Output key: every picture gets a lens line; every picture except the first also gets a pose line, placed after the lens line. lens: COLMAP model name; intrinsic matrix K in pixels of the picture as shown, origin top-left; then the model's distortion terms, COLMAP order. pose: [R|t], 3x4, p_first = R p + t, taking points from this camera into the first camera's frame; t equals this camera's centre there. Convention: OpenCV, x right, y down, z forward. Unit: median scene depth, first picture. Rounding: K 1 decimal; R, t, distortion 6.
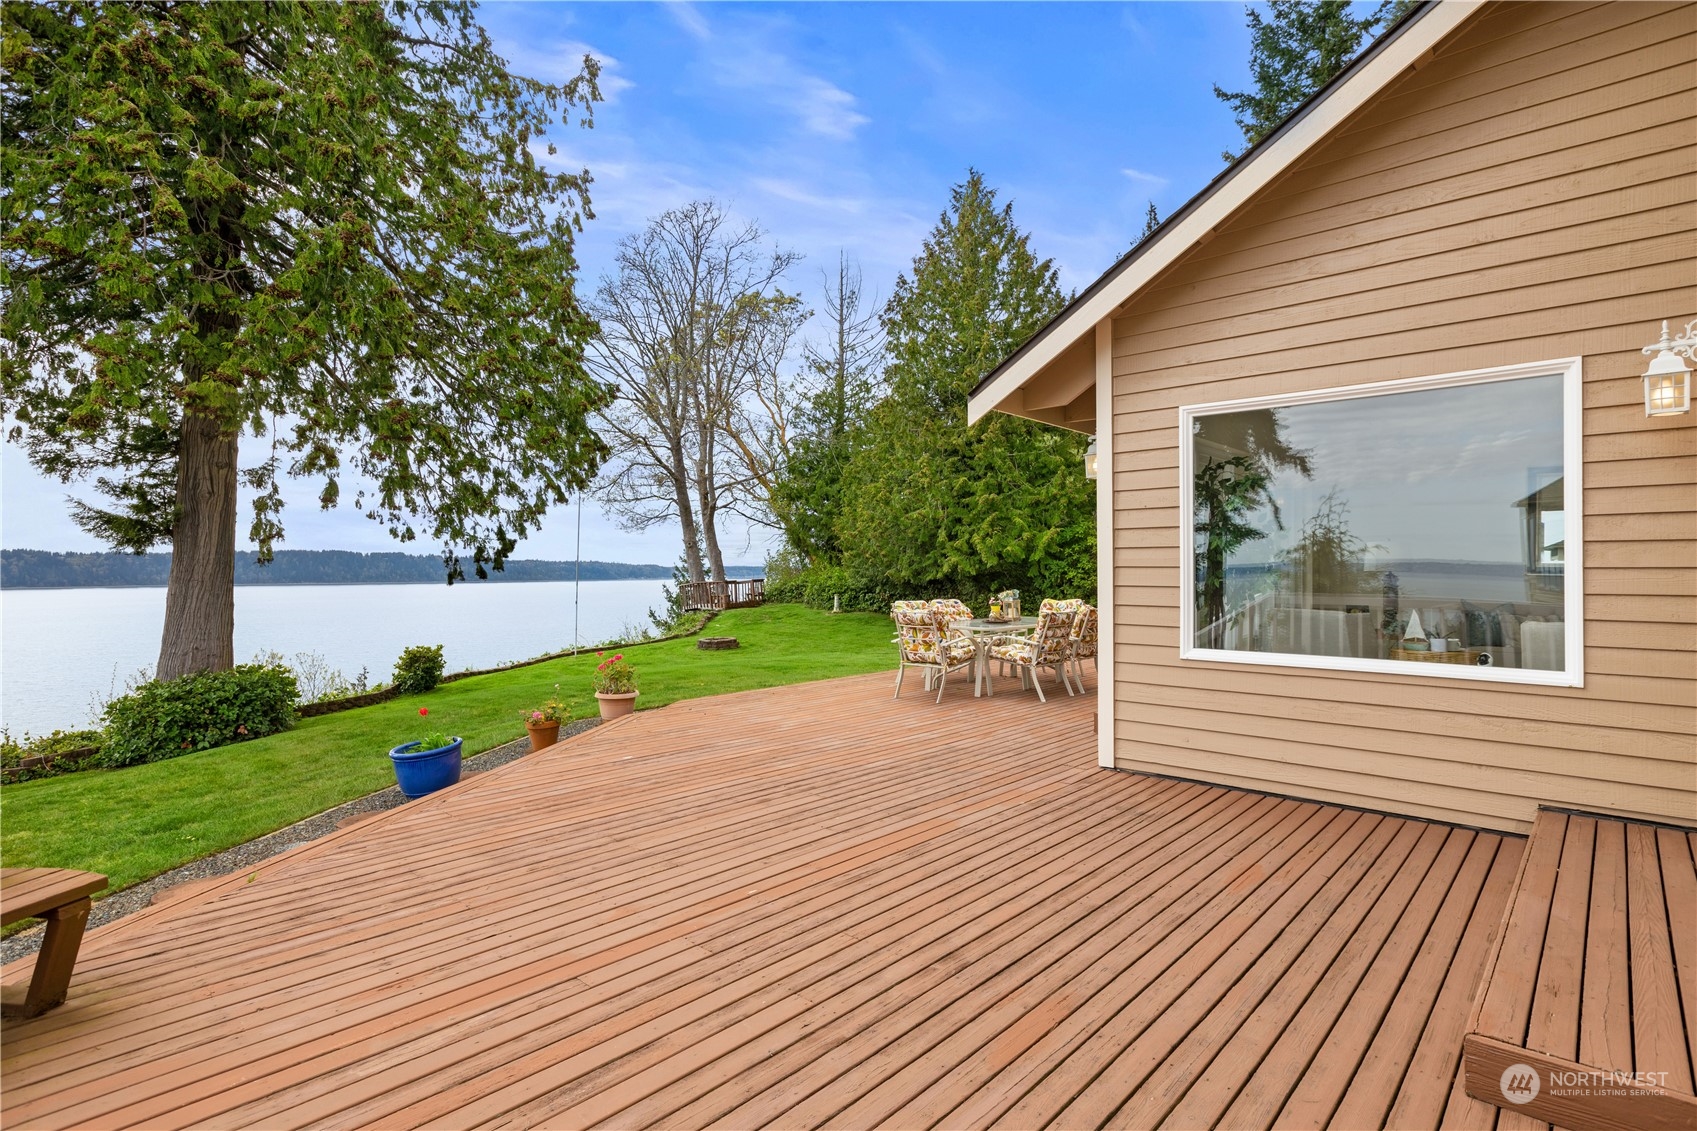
lens RADIAL K [[851.0, 0, 847.1], [0, 851.0, 560.8], [0, 0, 1]] dist [0.010796, 0.000392]
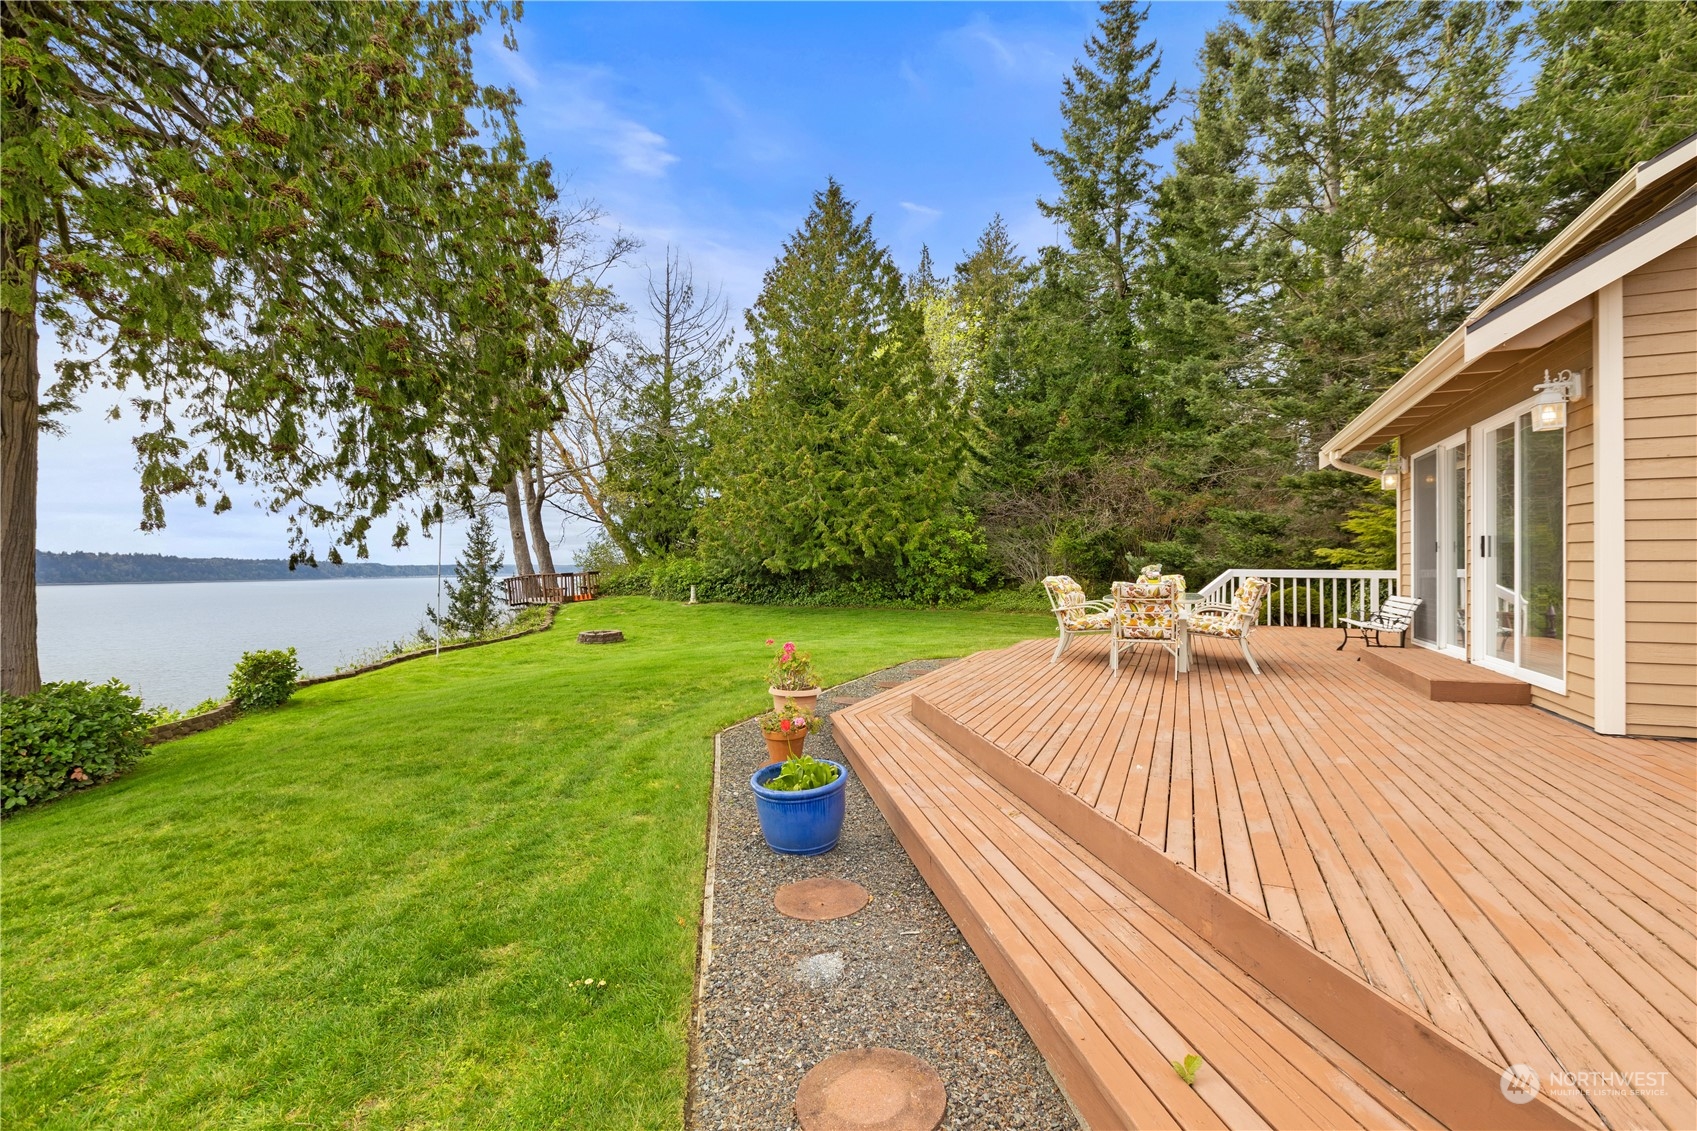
lens RADIAL K [[770.4, 0, 852.1], [0, 770.4, 568.9], [0, 0, 1]] dist [0.006732, -0.000042]
pose [[0.945644, -0.004140, 0.325176, -0.156140], [0.000089, 0.999922, 0.012472, 0.010400], [-0.325202, -0.011765, 0.945571, 0.096349]]
